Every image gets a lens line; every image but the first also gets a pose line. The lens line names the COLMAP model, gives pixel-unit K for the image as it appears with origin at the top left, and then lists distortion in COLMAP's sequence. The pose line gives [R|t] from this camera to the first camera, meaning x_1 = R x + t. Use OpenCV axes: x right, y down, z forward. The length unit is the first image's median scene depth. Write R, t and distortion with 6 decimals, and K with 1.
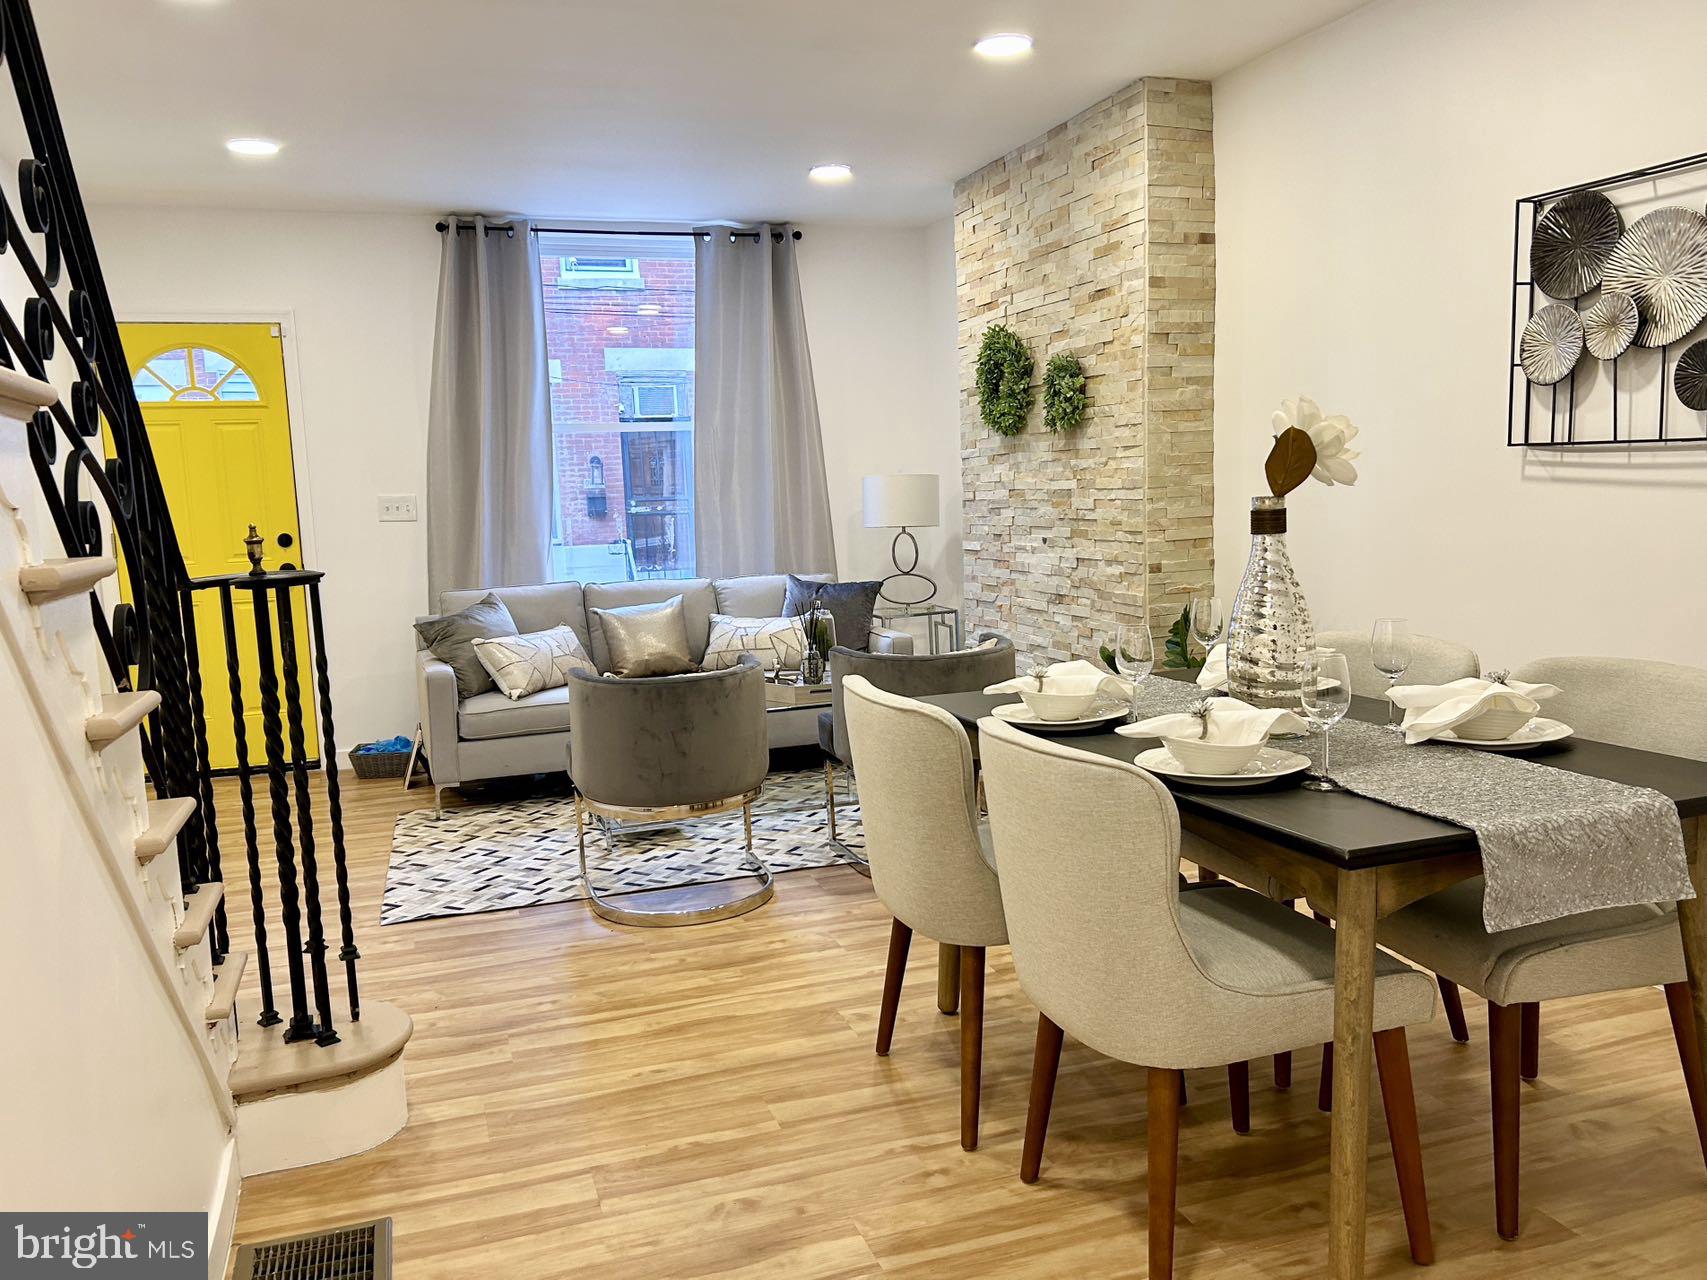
lens RADIAL K [[1357.9, 0, 854.6], [0, 1357.9, 684.5], [0, 0, 1]] dist [0.036513, -0.008964]
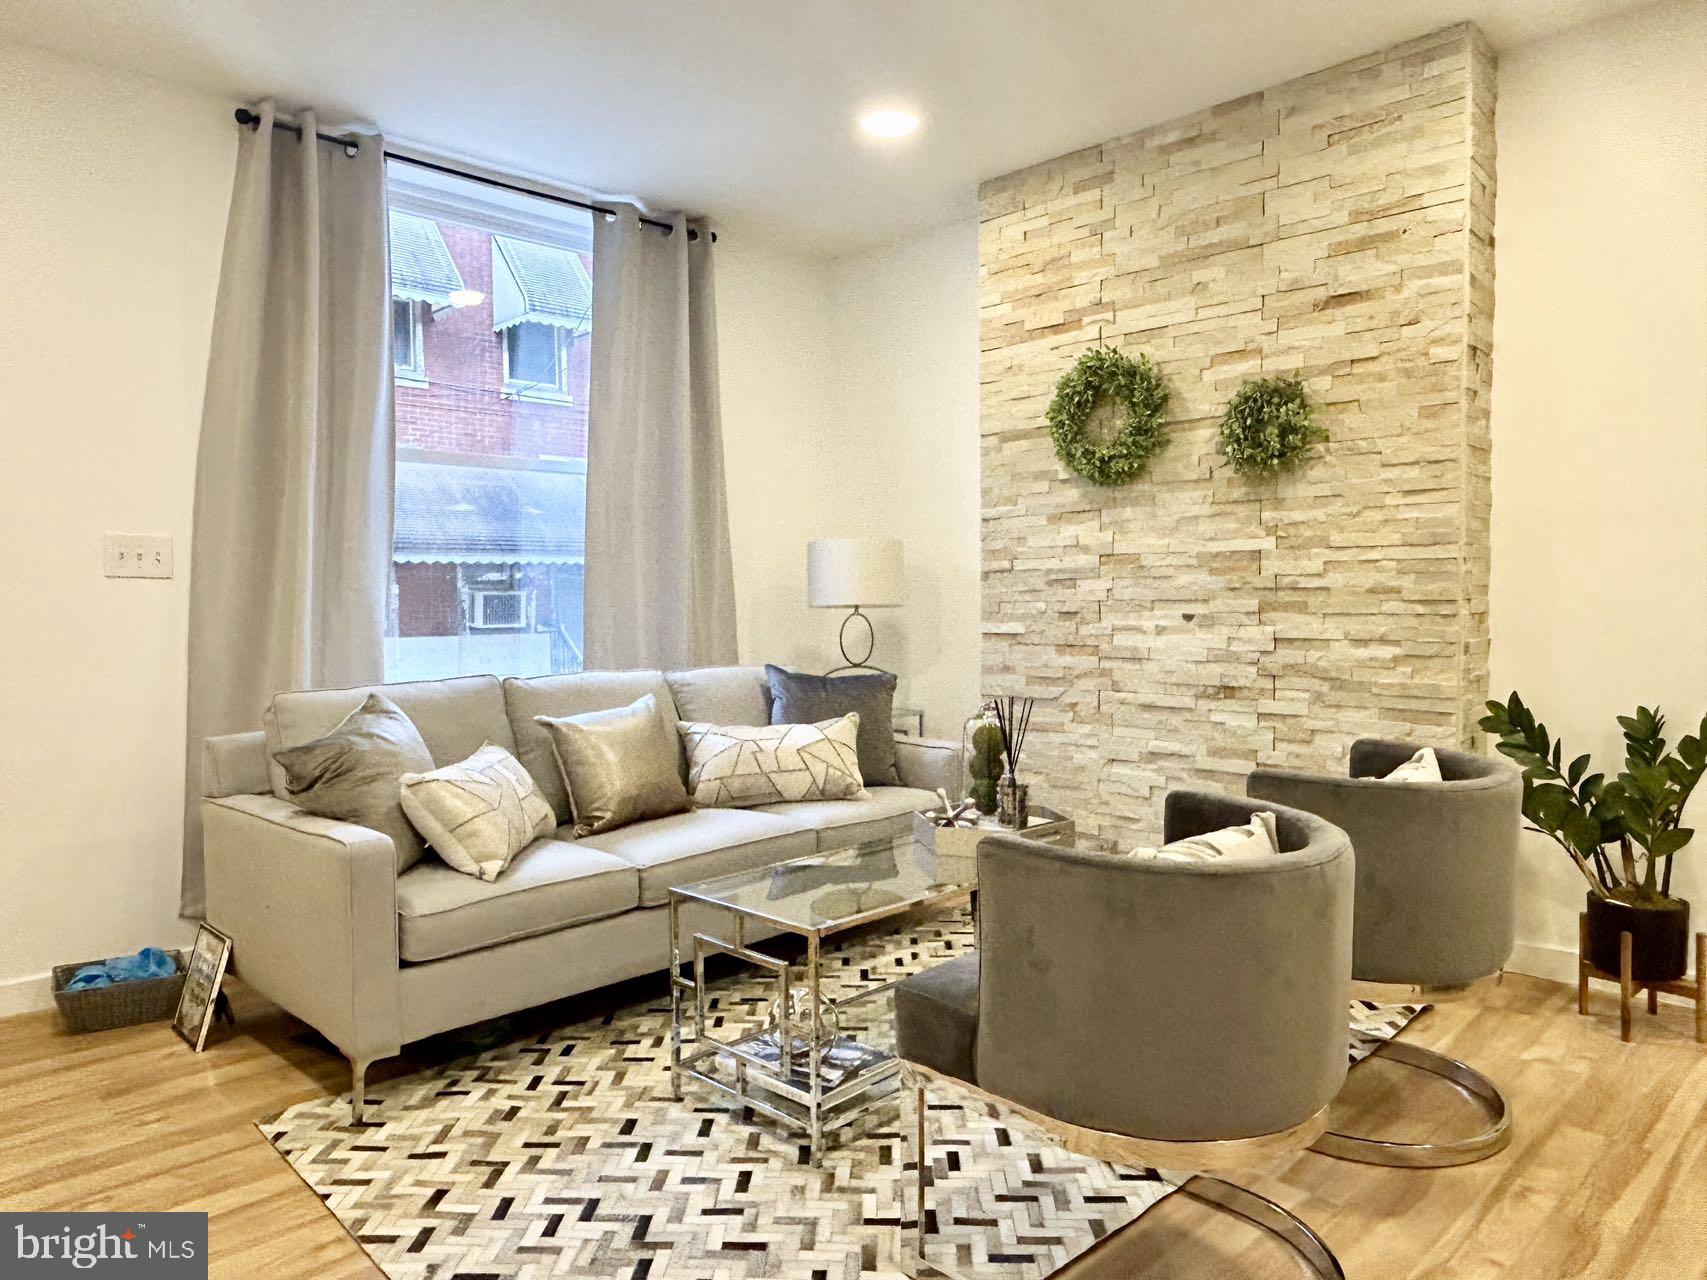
lens RADIAL K [[1177.7, 0, 853.5], [0, 1177.7, 640.0], [0, 0, 1]] dist [-0.000984, -0.003095]
pose [[0.904872, 0.008667, 0.425596, -0.337985], [0.040448, 0.993519, -0.106229, -0.031330], [-0.423758, 0.113339, 0.898656, 0.507311]]
